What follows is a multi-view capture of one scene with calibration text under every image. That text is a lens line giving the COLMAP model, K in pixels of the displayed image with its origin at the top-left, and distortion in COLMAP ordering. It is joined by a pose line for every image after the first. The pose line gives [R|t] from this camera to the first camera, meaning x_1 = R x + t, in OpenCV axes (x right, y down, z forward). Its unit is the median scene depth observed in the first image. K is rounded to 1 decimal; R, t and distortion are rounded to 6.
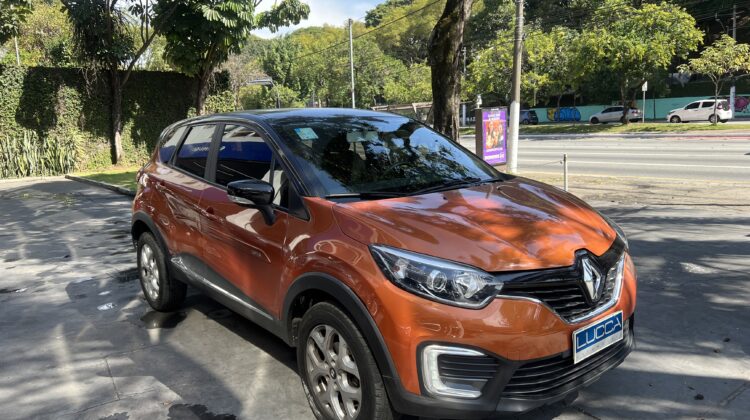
lens RADIAL K [[544.7, 0, 375.0], [0, 544.7, 210.0], [0, 0, 1]] dist [0.051353, -0.034359]
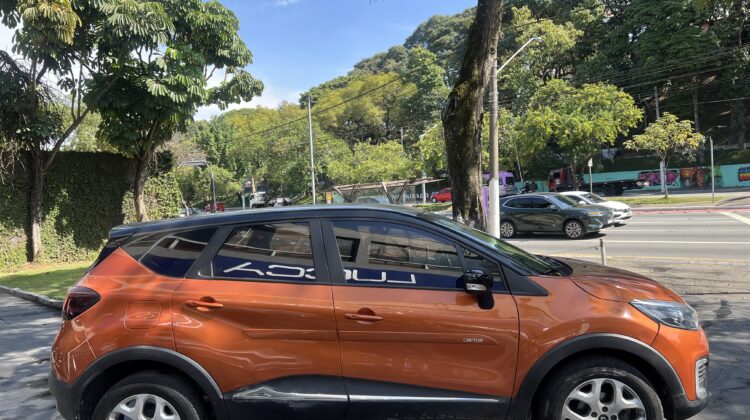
lens RADIAL K [[548.7, 0, 375.0], [0, 548.7, 210.0], [0, 0, 1]] dist [0.072444, -0.065566]
pose [[0.992535, -0.025031, 0.119361, -0.050789], [0.041589, 0.989513, -0.138324, -0.019820], [-0.114647, 0.142256, 0.983168, 0.089981]]
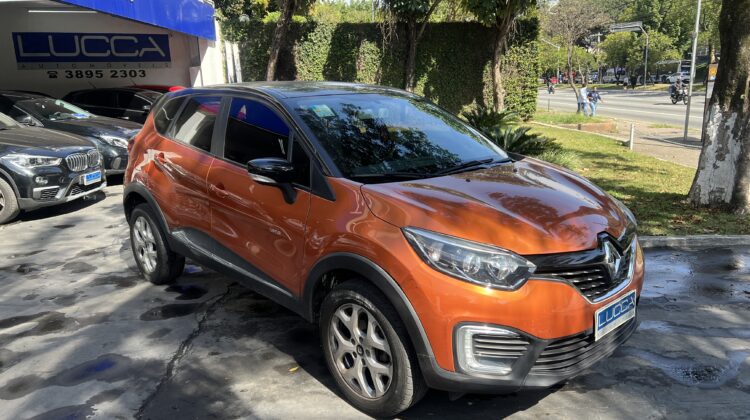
lens RADIAL K [[548.7, 0, 375.0], [0, 548.7, 210.0], [0, 0, 1]] dist [0.072444, -0.065566]
pose [[0.807665, 0.153332, -0.569356, 0.076725], [-0.106174, 0.987633, 0.115363, -0.028073], [0.580004, -0.032724, 0.813956, 0.131111]]
